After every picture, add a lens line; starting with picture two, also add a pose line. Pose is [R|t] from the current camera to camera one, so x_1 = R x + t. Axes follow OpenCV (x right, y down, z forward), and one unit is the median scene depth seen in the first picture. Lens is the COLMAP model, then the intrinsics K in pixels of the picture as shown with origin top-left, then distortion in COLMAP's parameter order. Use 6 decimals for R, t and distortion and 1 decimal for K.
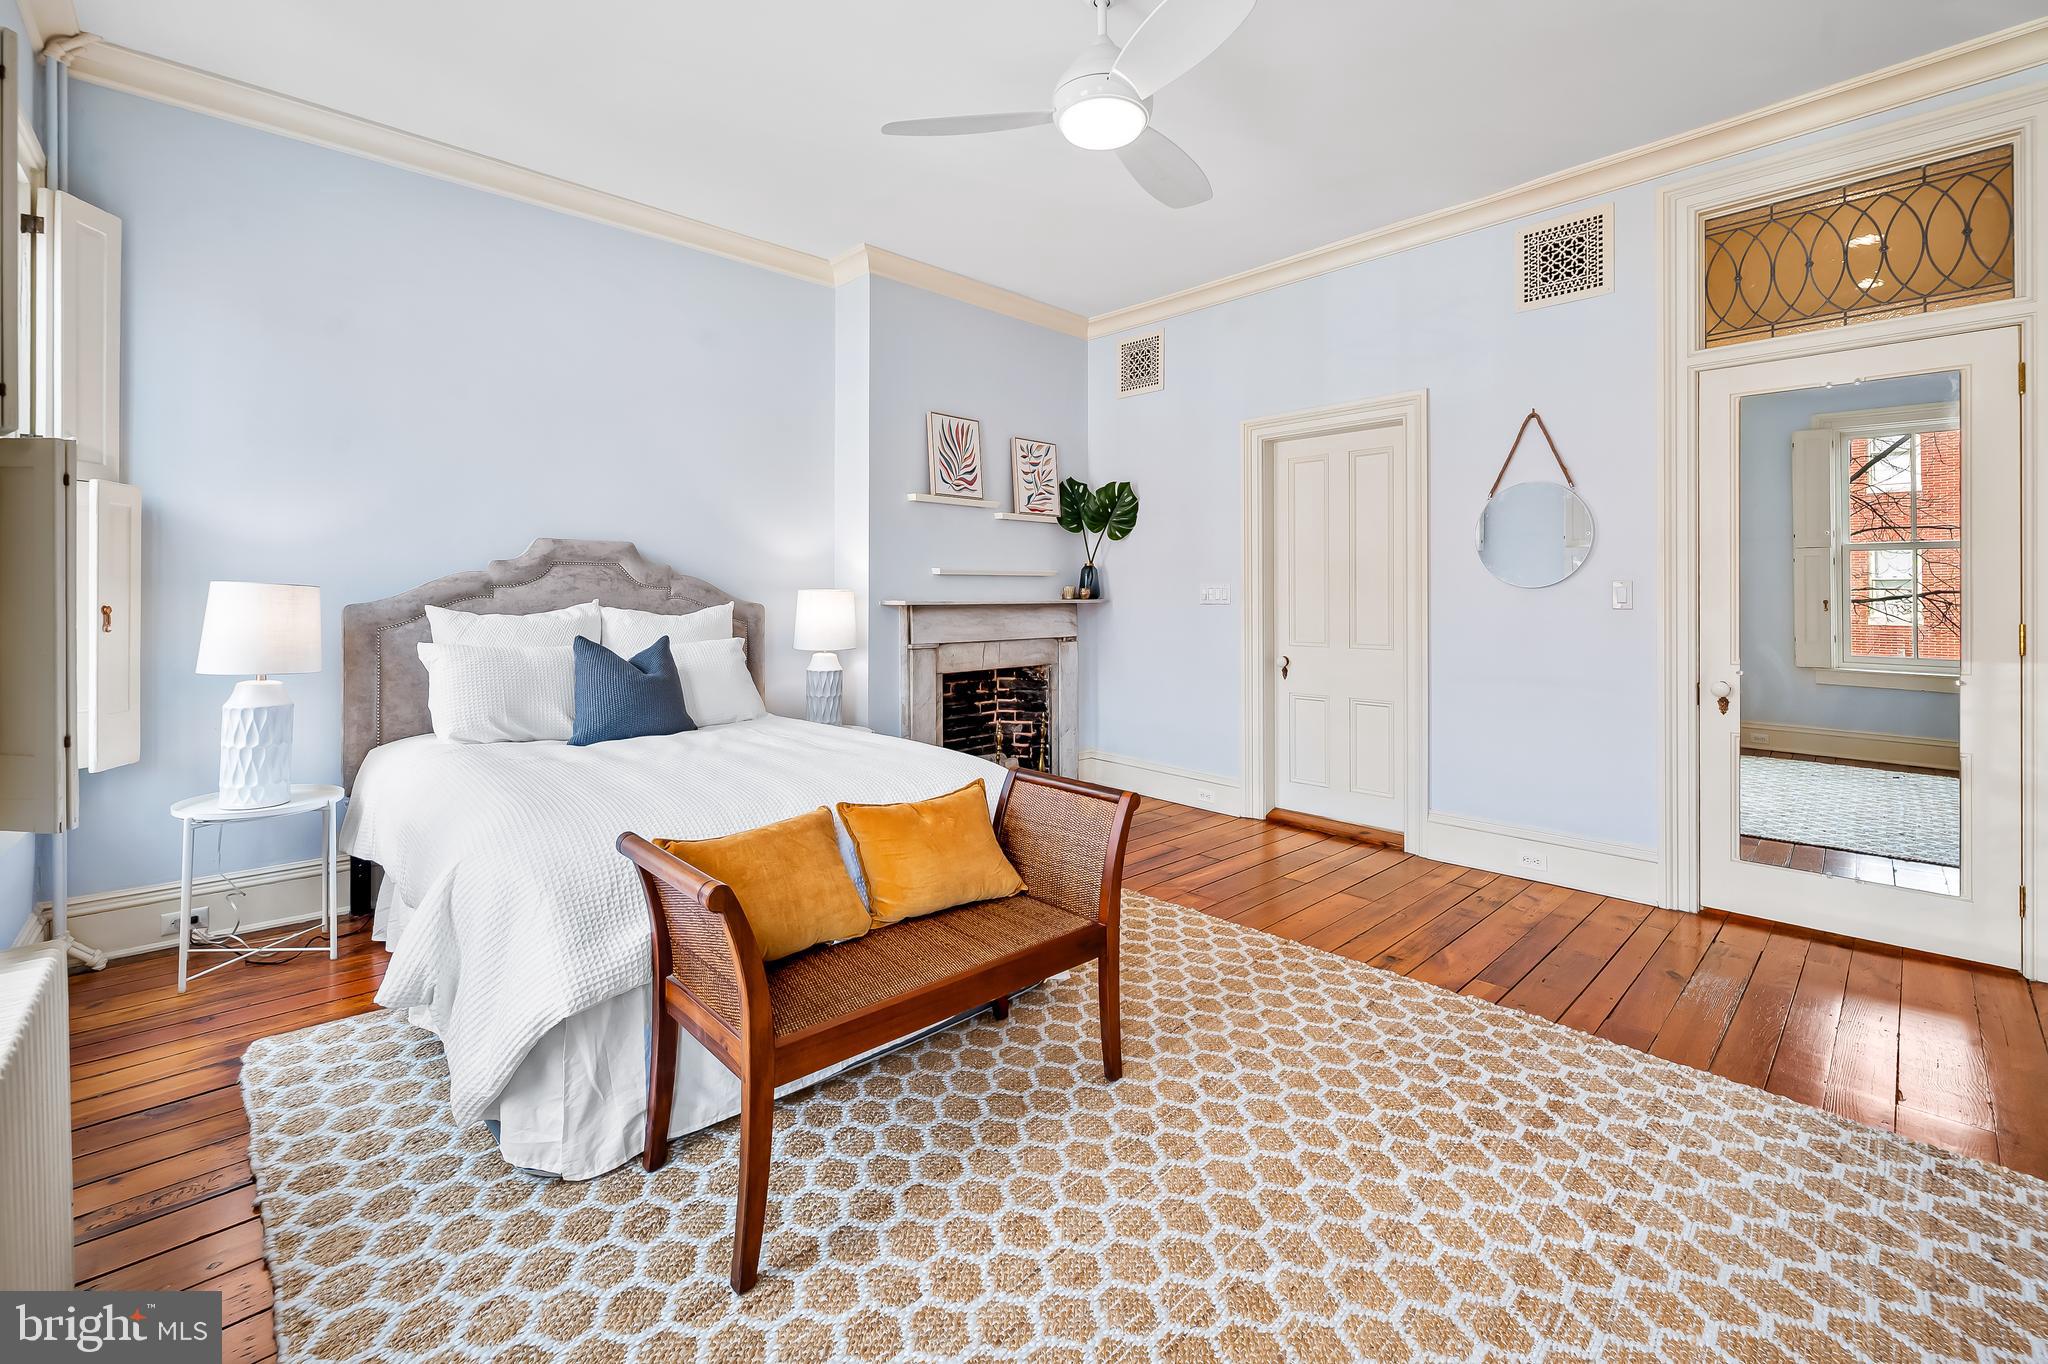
lens RADIAL K [[863.1, 0, 1026.9], [0, 863.1, 609.8], [0, 0, 1]] dist [-0.001211, 0.000103]
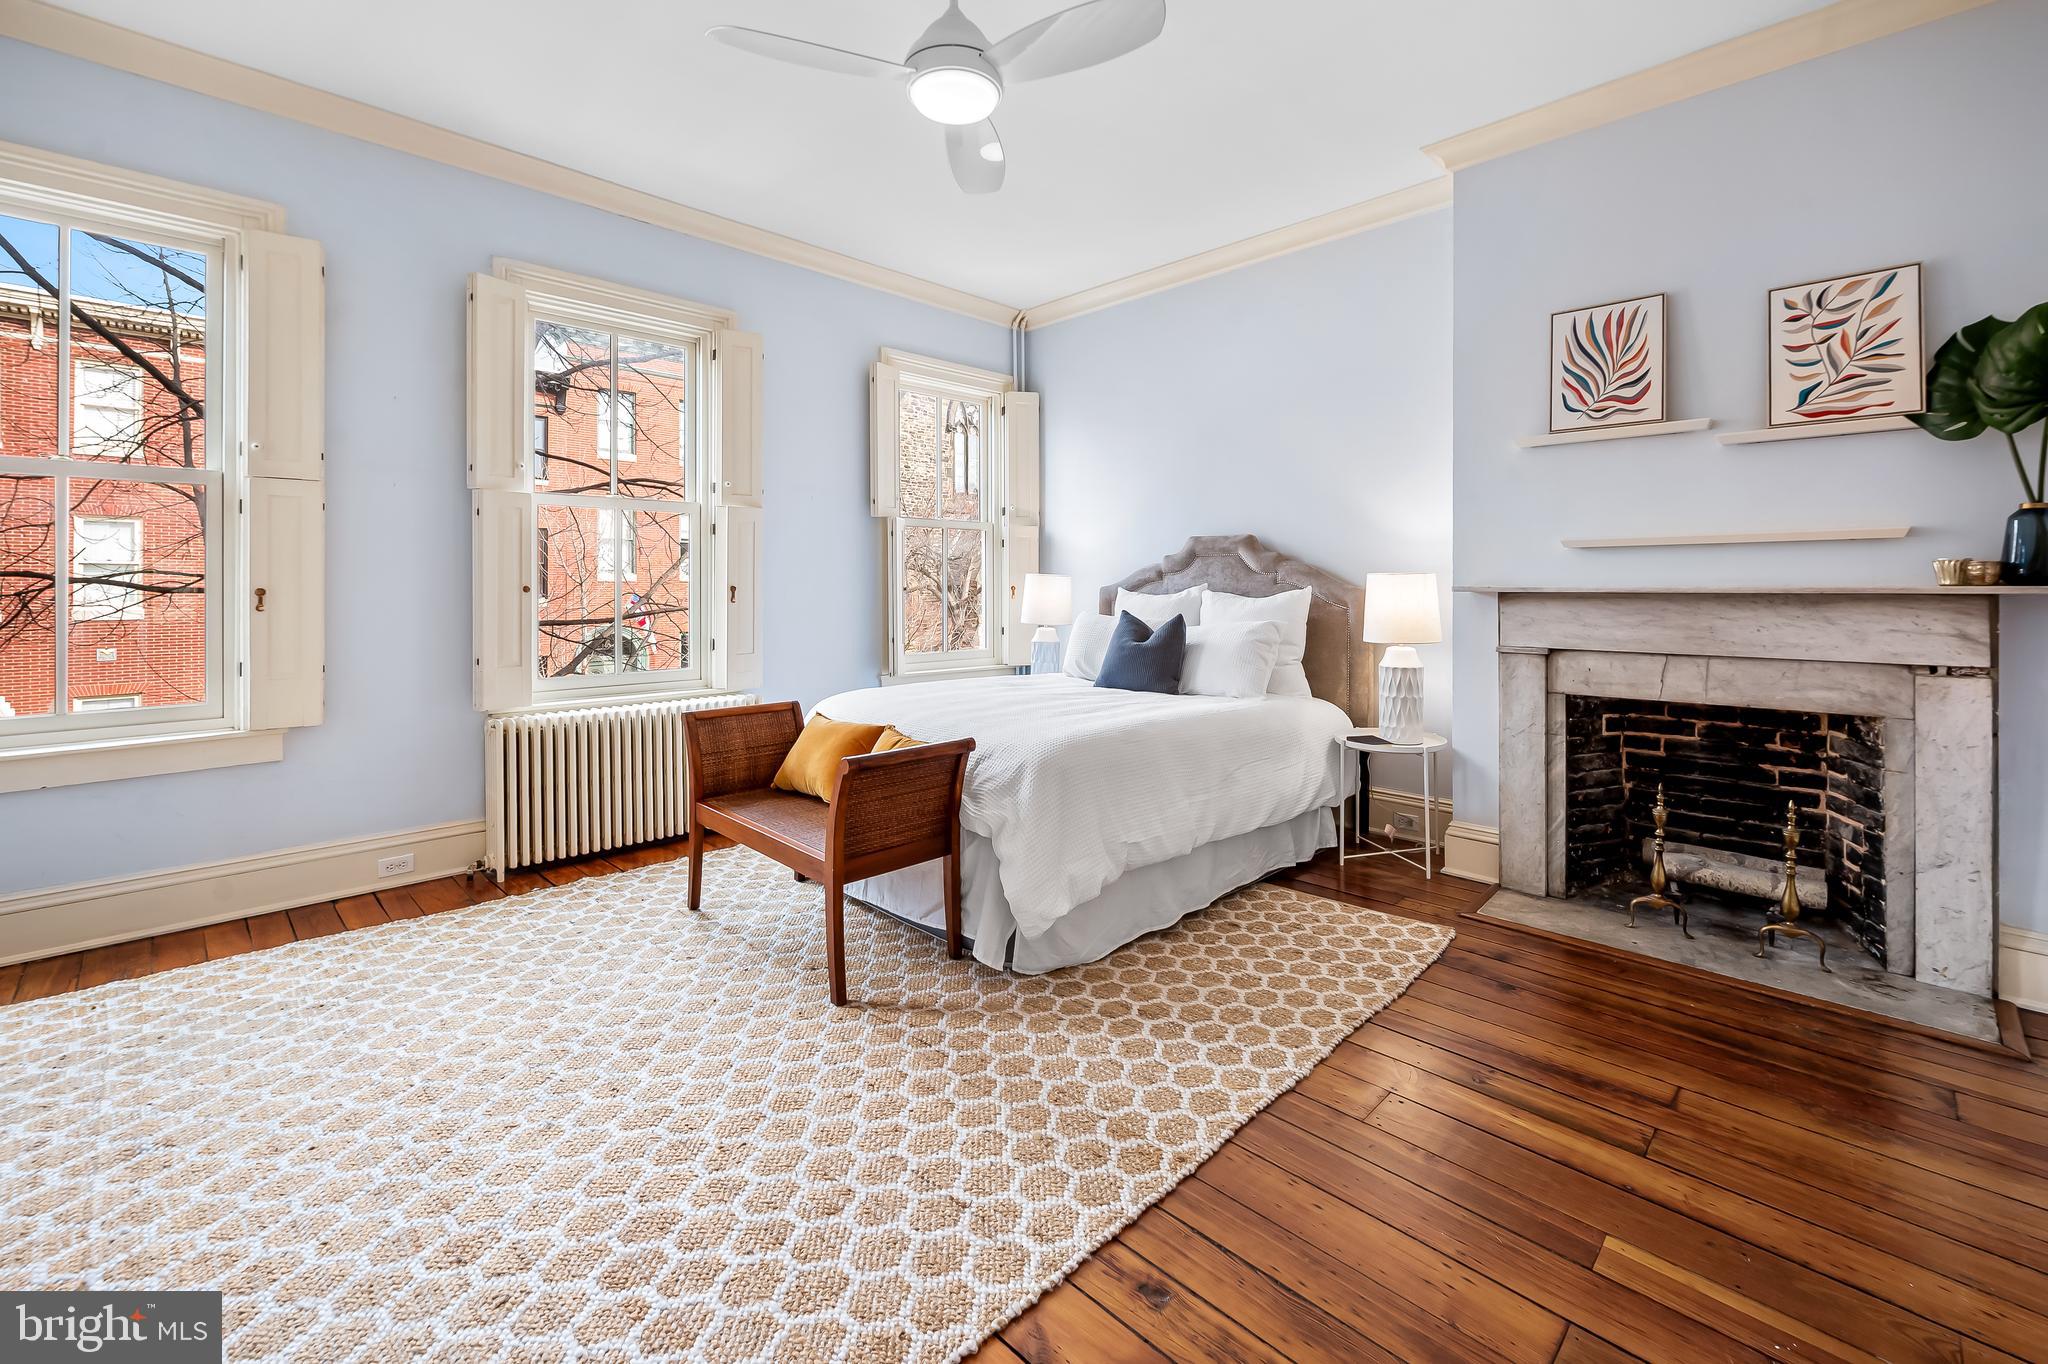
lens RADIAL K [[869.1, 0, 1033.0], [0, 869.1, 593.1], [0, 0, 1]] dist [-0.002546, 0.000051]
pose [[0.019442, 0.009657, -0.999764, 0.561196], [-0.016148, 0.999826, 0.009343, -0.004881], [0.999681, 0.015962, 0.019595, 0.553109]]
